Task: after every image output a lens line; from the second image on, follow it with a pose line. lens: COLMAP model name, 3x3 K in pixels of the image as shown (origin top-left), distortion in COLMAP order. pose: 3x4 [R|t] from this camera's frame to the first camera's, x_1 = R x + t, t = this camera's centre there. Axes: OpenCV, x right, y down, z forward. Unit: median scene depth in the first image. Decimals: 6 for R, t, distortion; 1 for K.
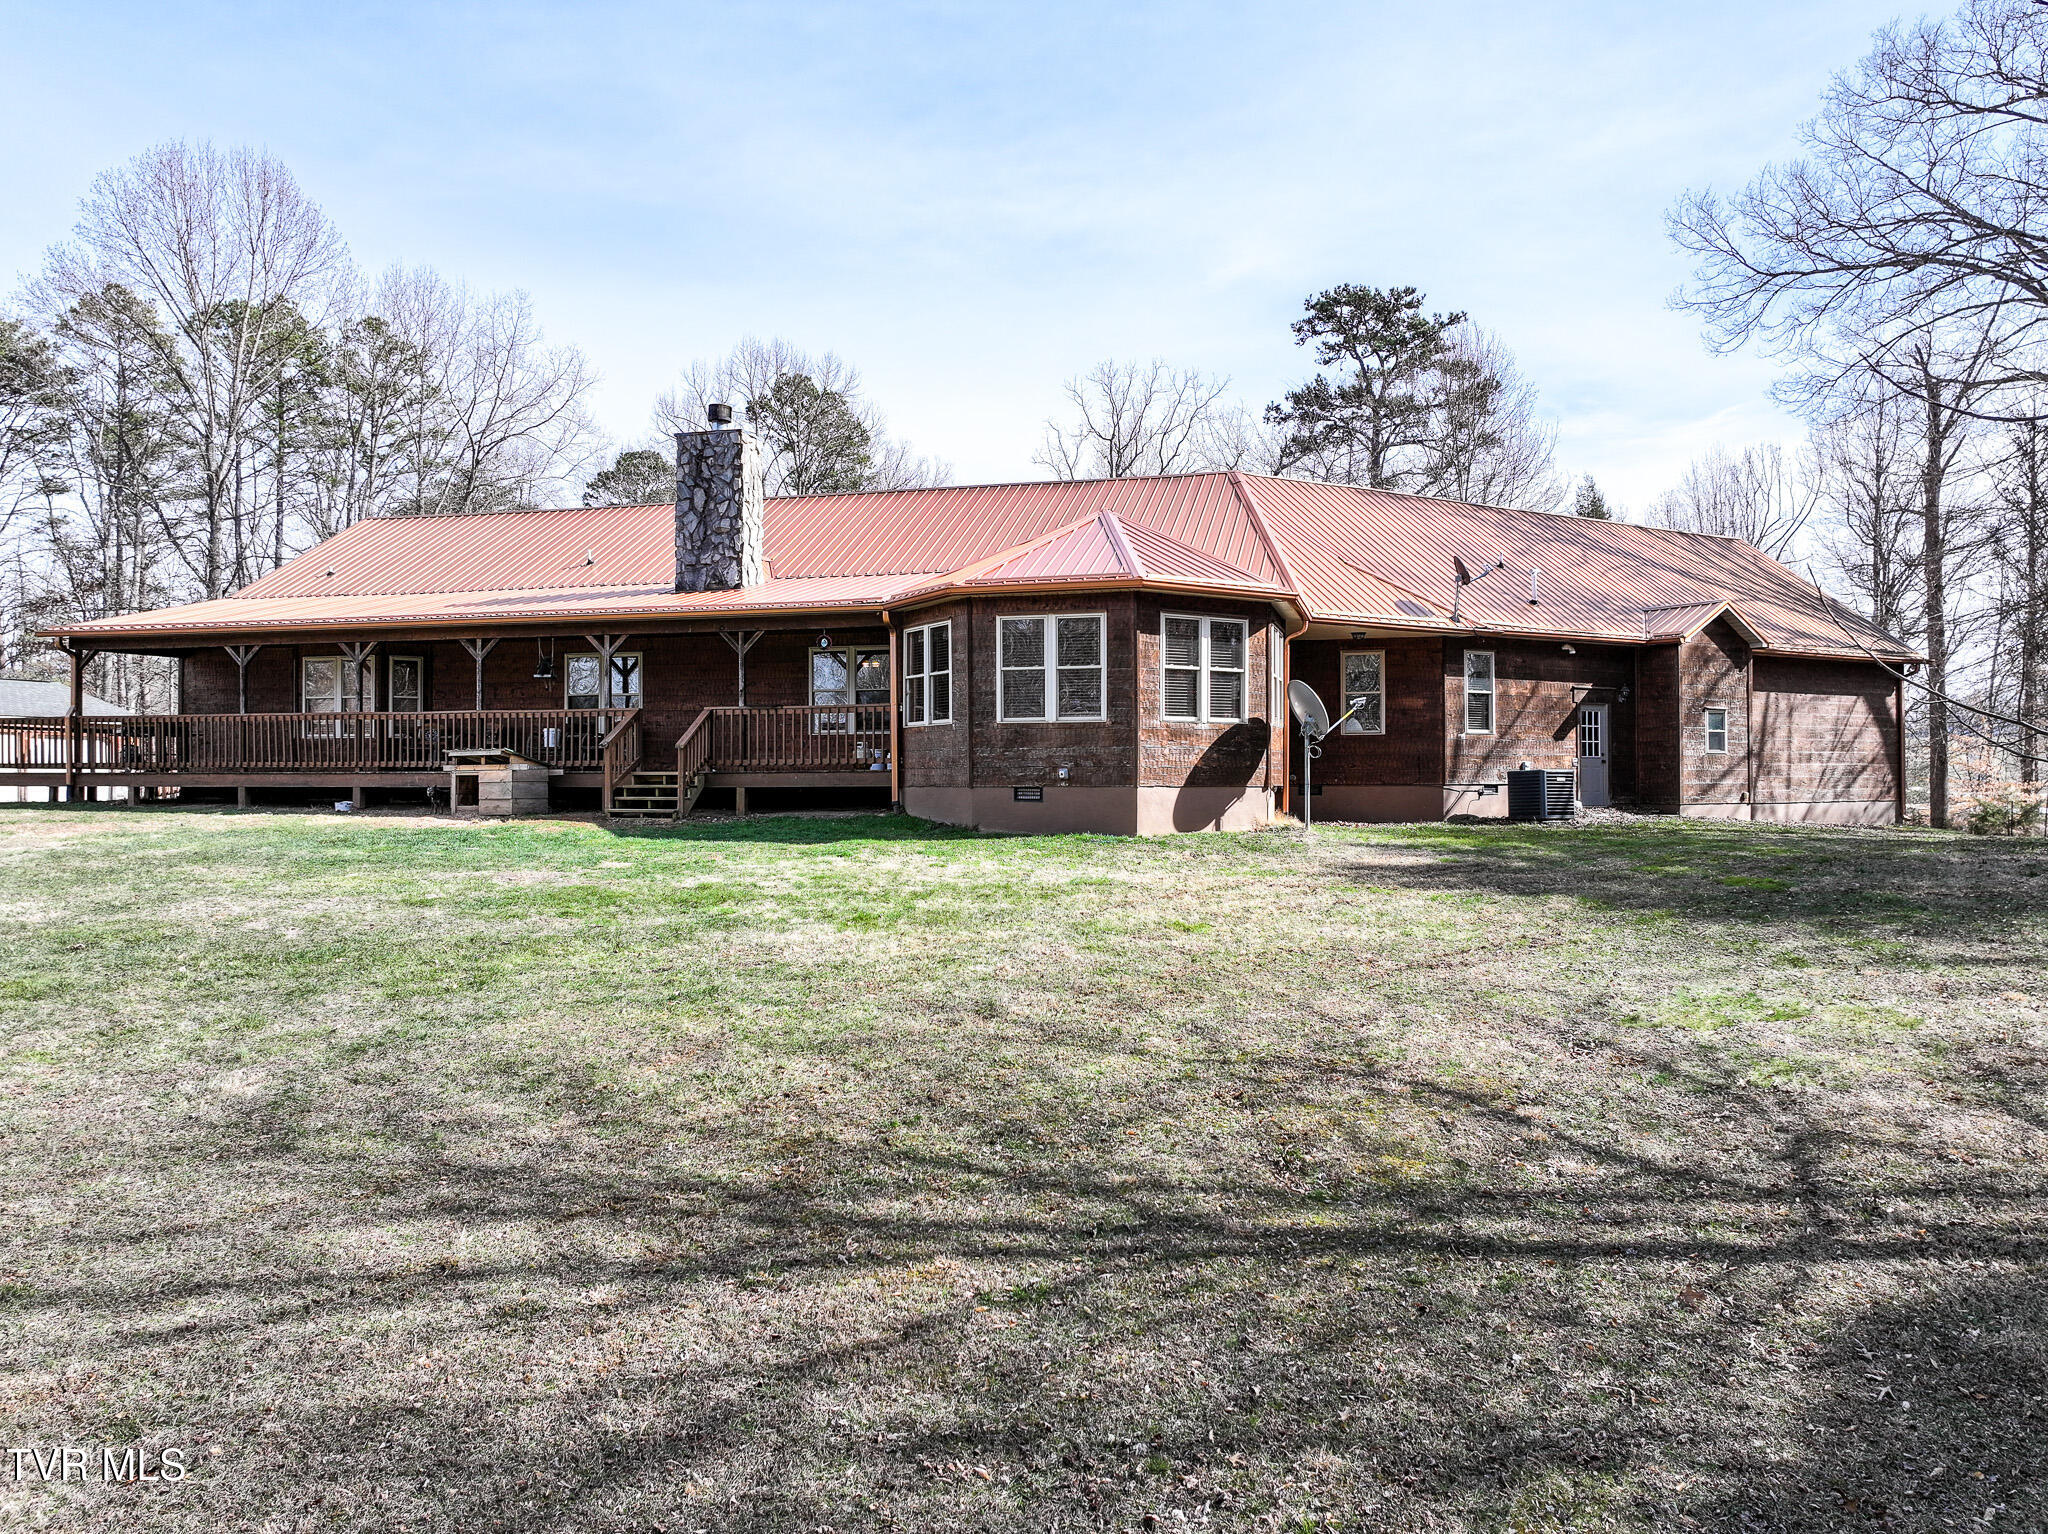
lens RADIAL K [[1483.1, 0, 1024.0], [0, 1483.1, 767.0], [0, 0, 1]] dist [0.027651, 0.003250]
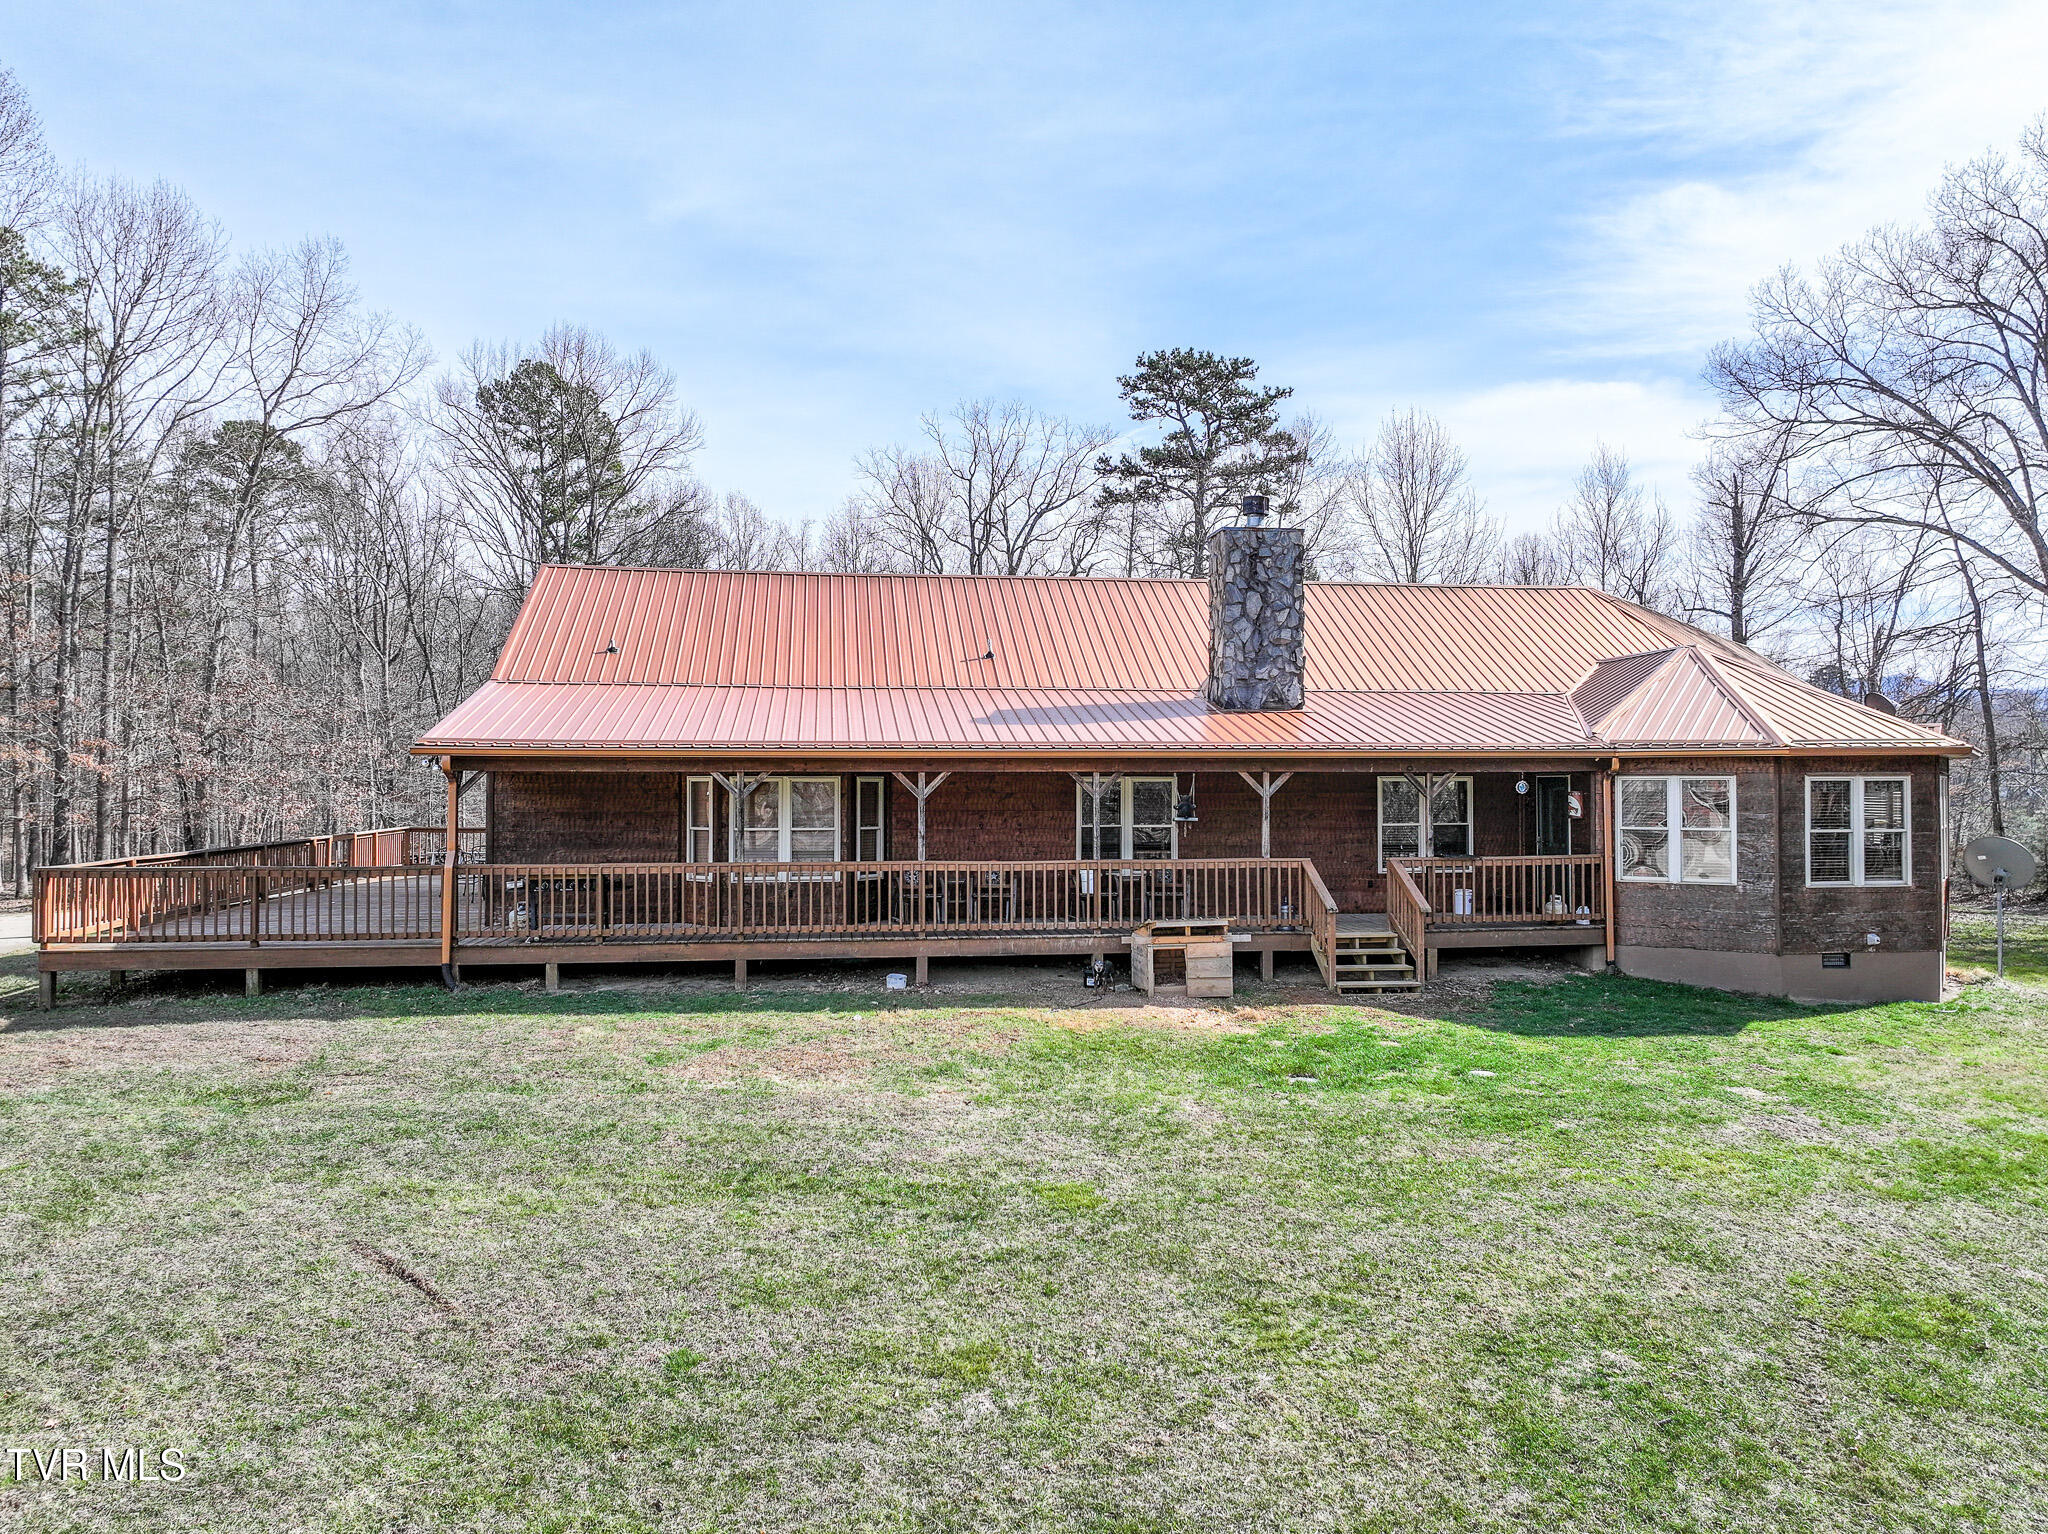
lens RADIAL K [[1483.1, 0, 1024.0], [0, 1483.1, 767.0], [0, 0, 1]] dist [0.027651, 0.003250]
pose [[0.913681, 0.002484, 0.406424, -0.700044], [-0.003376, 0.999993, 0.001477, -0.085888], [-0.406418, -0.002722, 0.913683, 0.257817]]
